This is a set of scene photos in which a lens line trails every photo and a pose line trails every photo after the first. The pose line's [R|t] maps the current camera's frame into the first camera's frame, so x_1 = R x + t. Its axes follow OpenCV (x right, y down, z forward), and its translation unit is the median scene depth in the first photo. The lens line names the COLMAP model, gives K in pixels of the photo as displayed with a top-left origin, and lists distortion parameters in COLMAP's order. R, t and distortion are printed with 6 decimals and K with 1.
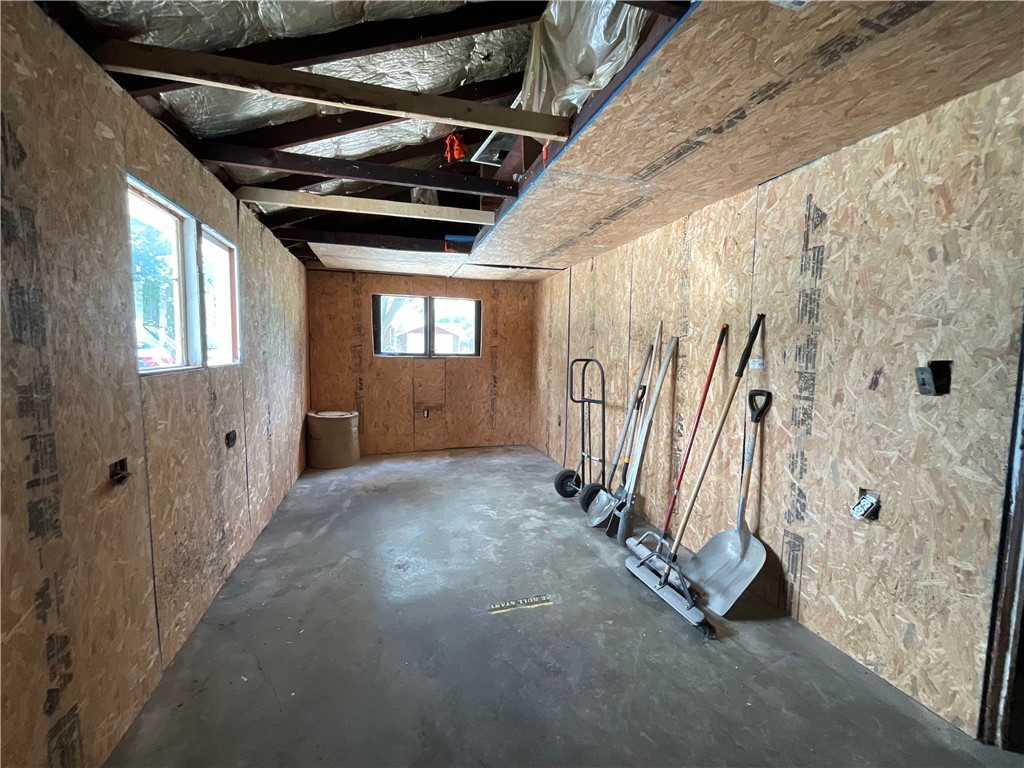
lens RADIAL K [[410.6, 0, 512.3], [0, 410.6, 381.2], [0, 0, 1]] dist [0.000216, -0.001662]
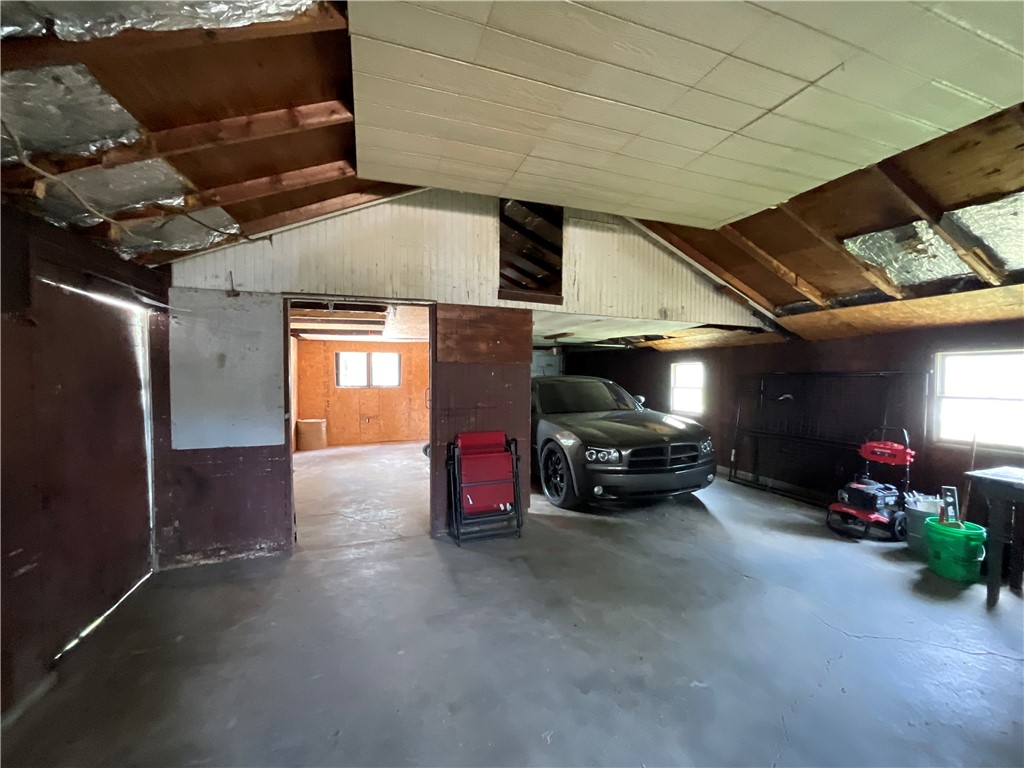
lens RADIAL K [[410.6, 0, 513.3], [0, 410.6, 384.9], [0, 0, 1]] dist [0.000216, -0.001662]
pose [[0.999336, -0.017880, 0.031761, 0.348536], [0.019808, 0.997913, -0.061458, 0.048188], [-0.030596, 0.062047, 0.997604, -0.738019]]
